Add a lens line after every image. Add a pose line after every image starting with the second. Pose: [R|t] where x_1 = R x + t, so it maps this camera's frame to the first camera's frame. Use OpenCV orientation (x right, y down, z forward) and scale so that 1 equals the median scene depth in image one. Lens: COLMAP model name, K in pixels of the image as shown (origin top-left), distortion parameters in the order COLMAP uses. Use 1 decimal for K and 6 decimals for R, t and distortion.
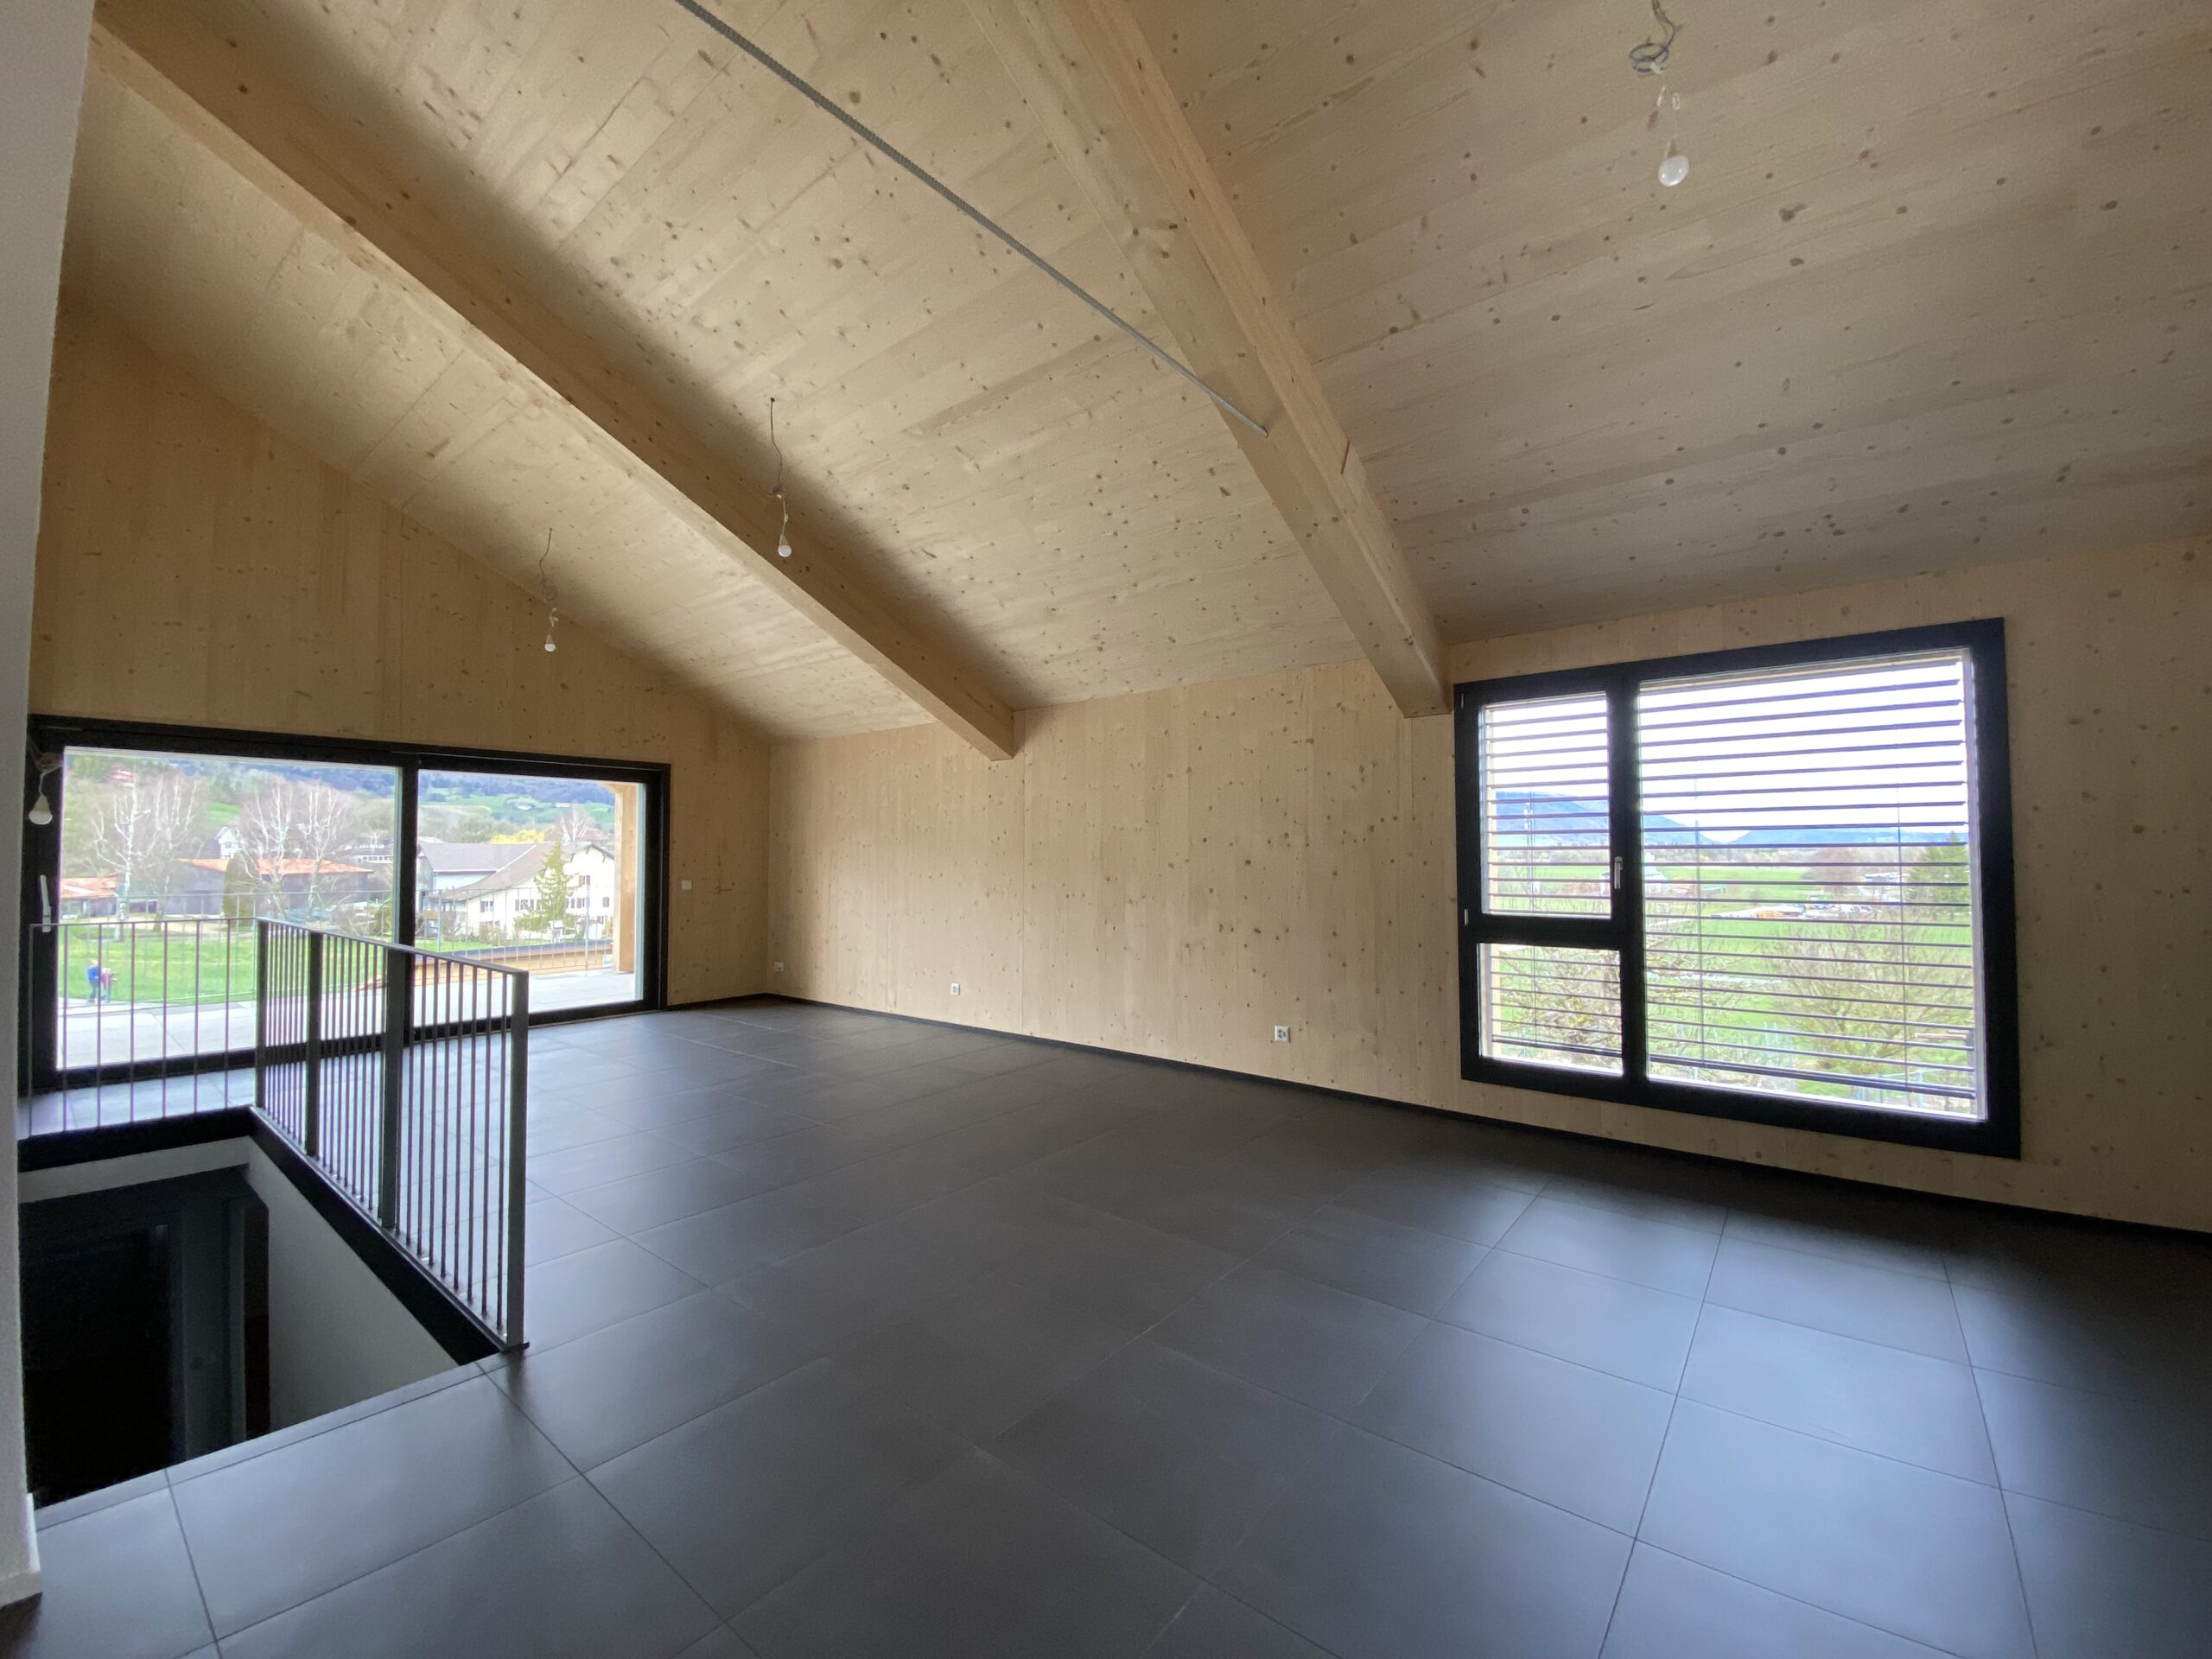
lens RADIAL K [[894.0, 0, 1113.0], [0, 894.0, 810.7], [0, 0, 1]] dist [-0.003344, -0.000312]
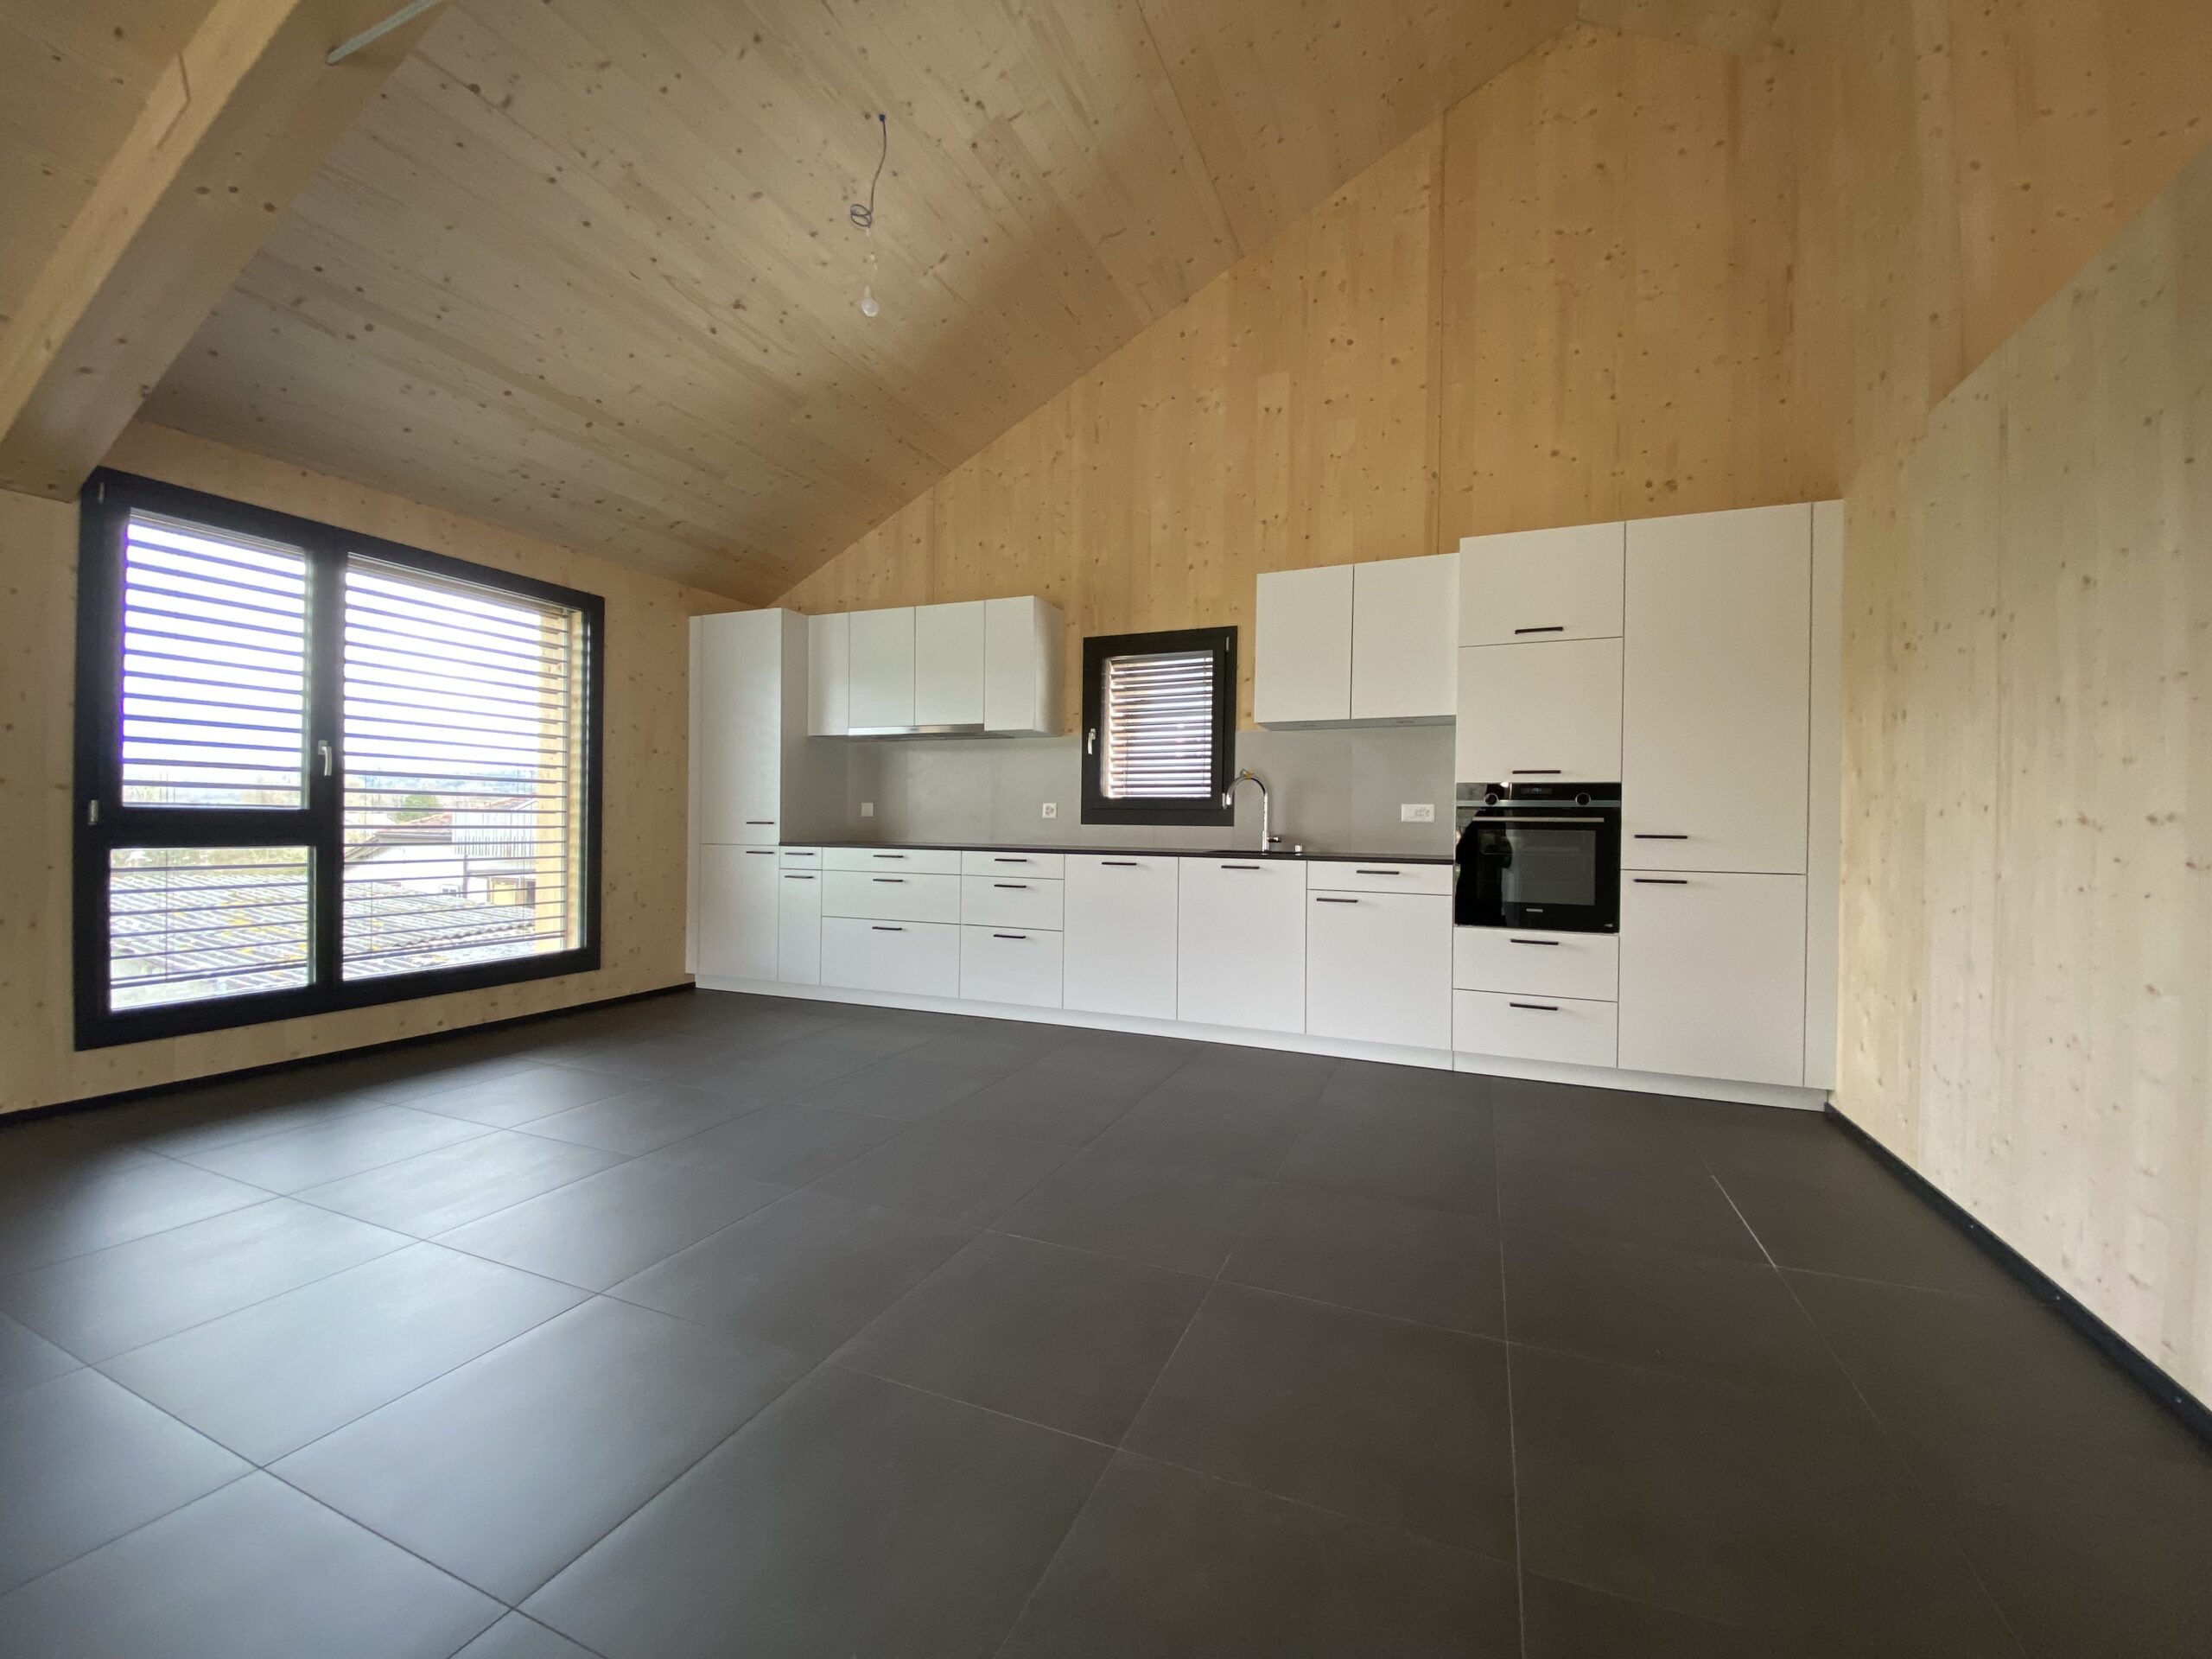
lens RADIAL K [[894.0, 0, 1110.6], [0, 894.0, 828.1], [0, 0, 1]] dist [-0.003344, -0.000312]
pose [[-0.257068, -0.012379, 0.966314, -0.509062], [-0.070838, 0.997469, -0.006067, 0.087752], [-0.963794, -0.070011, -0.257294, 0.468639]]
